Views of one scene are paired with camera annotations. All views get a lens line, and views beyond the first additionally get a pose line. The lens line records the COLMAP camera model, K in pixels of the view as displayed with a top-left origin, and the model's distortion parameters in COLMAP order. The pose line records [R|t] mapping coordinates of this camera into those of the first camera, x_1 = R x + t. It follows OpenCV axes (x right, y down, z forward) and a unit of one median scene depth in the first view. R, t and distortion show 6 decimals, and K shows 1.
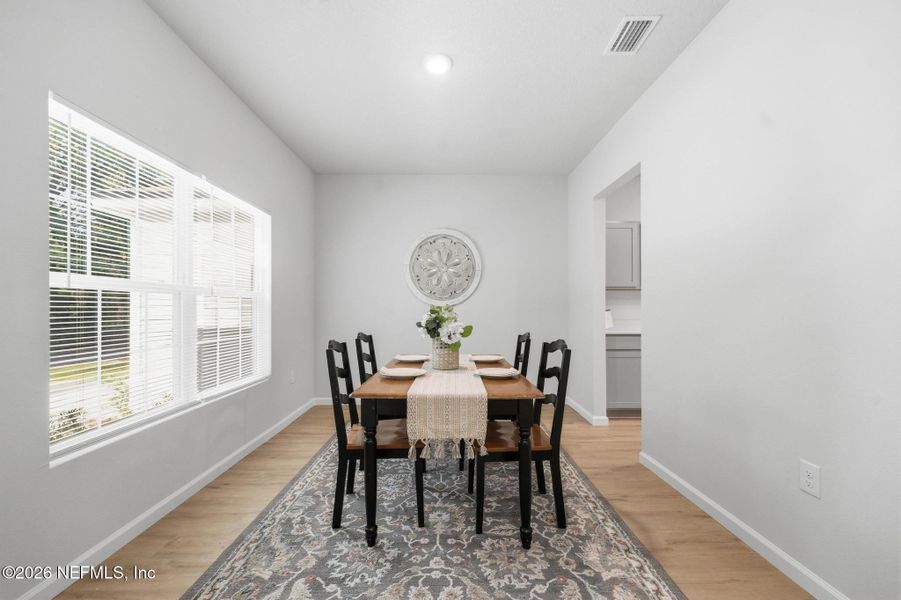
lens RADIAL K [[360.7, 0, 448.5], [0, 360.7, 307.9], [0, 0, 1]] dist [-0.002060, 0.000068]
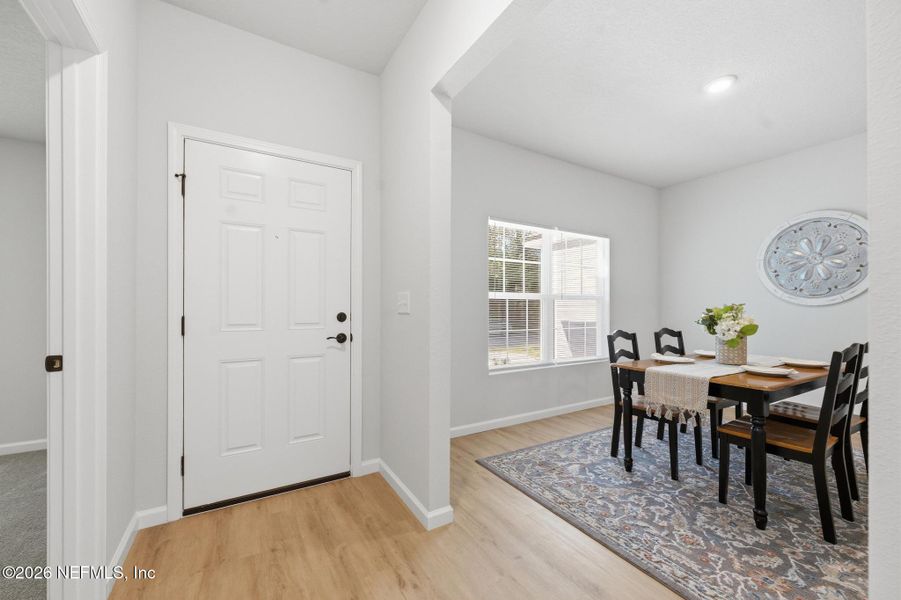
lens RADIAL K [[360.7, 0, 448.5], [0, 360.7, 307.9], [0, 0, 1]] dist [-0.002060, 0.000068]
pose [[0.503751, 0.002111, -0.863846, 0.659789], [0.000651, 0.999996, 0.002824, -0.002069], [0.863848, -0.001985, 0.503748, -0.346128]]
